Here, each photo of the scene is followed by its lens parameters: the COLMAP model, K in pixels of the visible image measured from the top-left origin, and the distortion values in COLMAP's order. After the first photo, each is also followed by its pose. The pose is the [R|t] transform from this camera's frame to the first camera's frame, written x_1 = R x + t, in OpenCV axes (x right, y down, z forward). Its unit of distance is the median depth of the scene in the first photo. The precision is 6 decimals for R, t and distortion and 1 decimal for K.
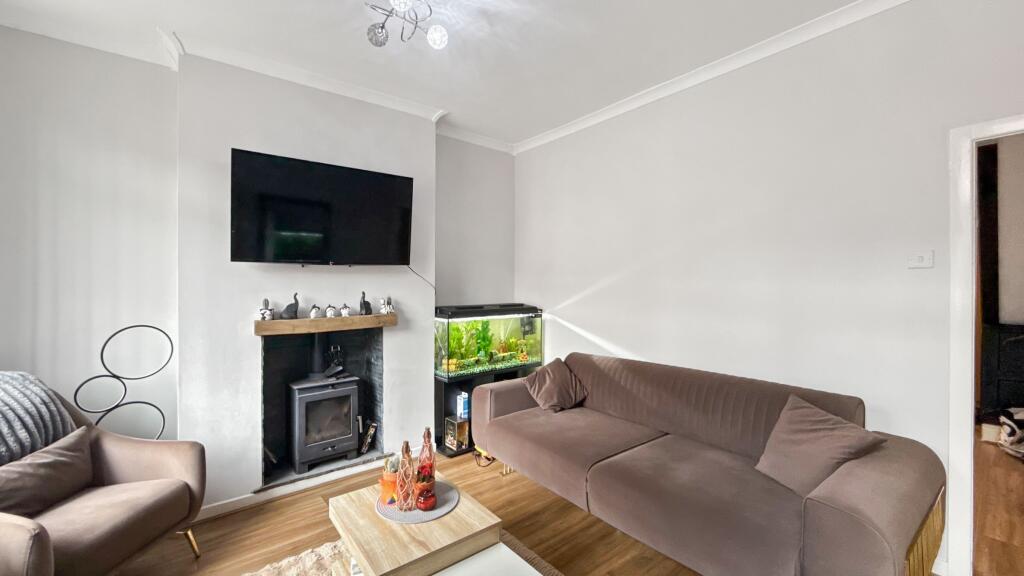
lens RADIAL K [[412.9, 0, 512.0], [0, 412.9, 288.0], [0, 0, 1]] dist [0.000234, 0.000188]
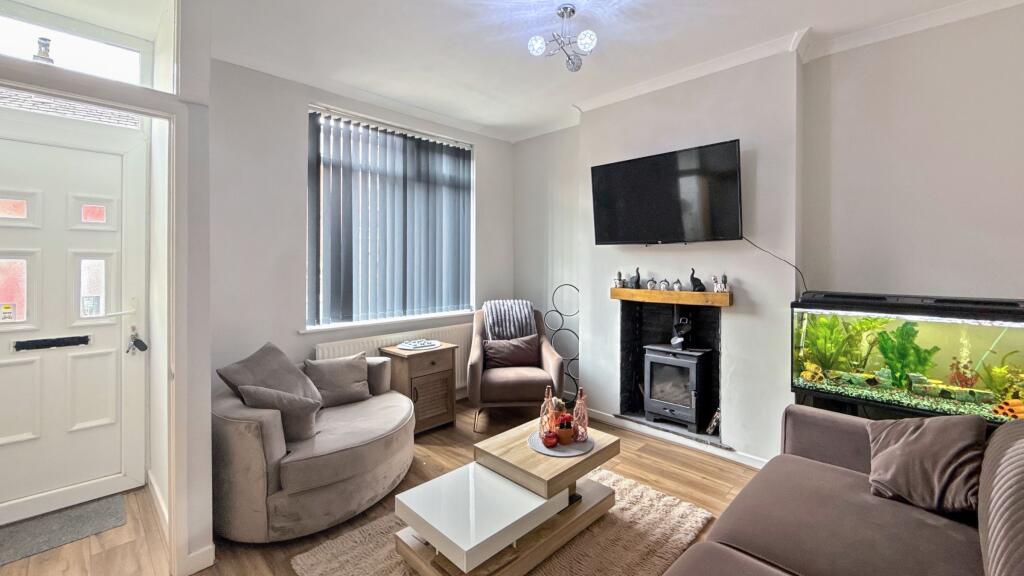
lens RADIAL K [[415.7, 0, 511.7], [0, 415.7, 258.1], [0, 0, 1]] dist [-0.000542, -0.000100]
pose [[0.118449, -0.003078, -0.992955, 0.615126], [-0.010061, 0.999940, -0.004300, -0.007312], [0.992909, 0.010500, 0.118411, 0.455972]]
